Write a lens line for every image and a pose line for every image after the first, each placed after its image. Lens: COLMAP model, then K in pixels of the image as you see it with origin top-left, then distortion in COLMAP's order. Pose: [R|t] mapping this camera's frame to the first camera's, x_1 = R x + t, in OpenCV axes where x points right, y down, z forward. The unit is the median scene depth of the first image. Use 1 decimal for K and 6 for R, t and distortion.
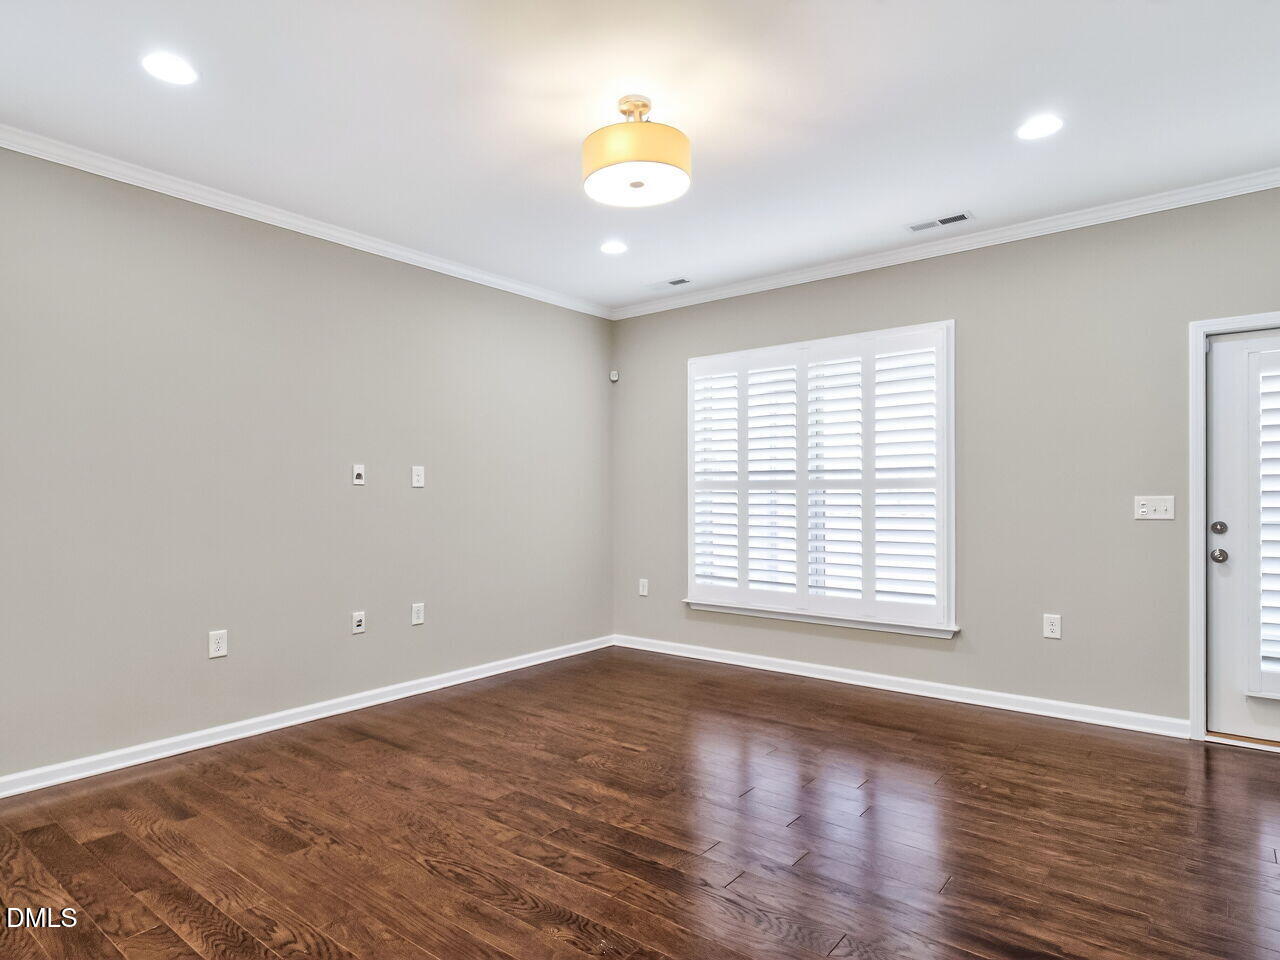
lens RADIAL K [[731.4, 0, 642.9], [0, 731.4, 496.2], [0, 0, 1]] dist [0.028055, -0.013376]
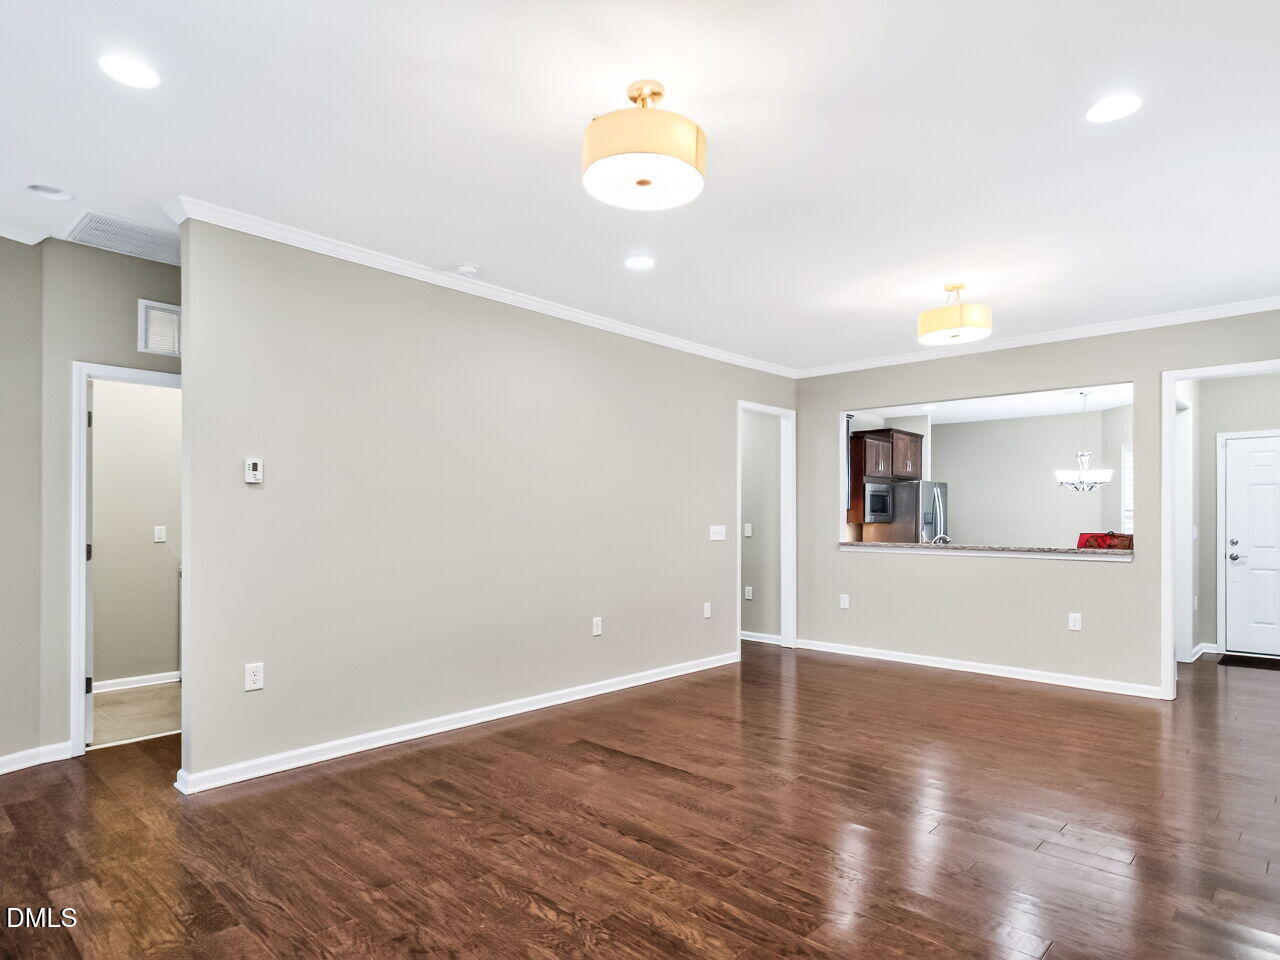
lens RADIAL K [[731.4, 0, 647.7], [0, 731.4, 525.9], [0, 0, 1]] dist [0.028055, -0.013376]
pose [[-0.996823, 0.000609, 0.079649, -0.057090], [0.000565, 1.000000, -0.000578, -0.007588], [-0.079650, -0.000532, -0.996823, 1.323015]]
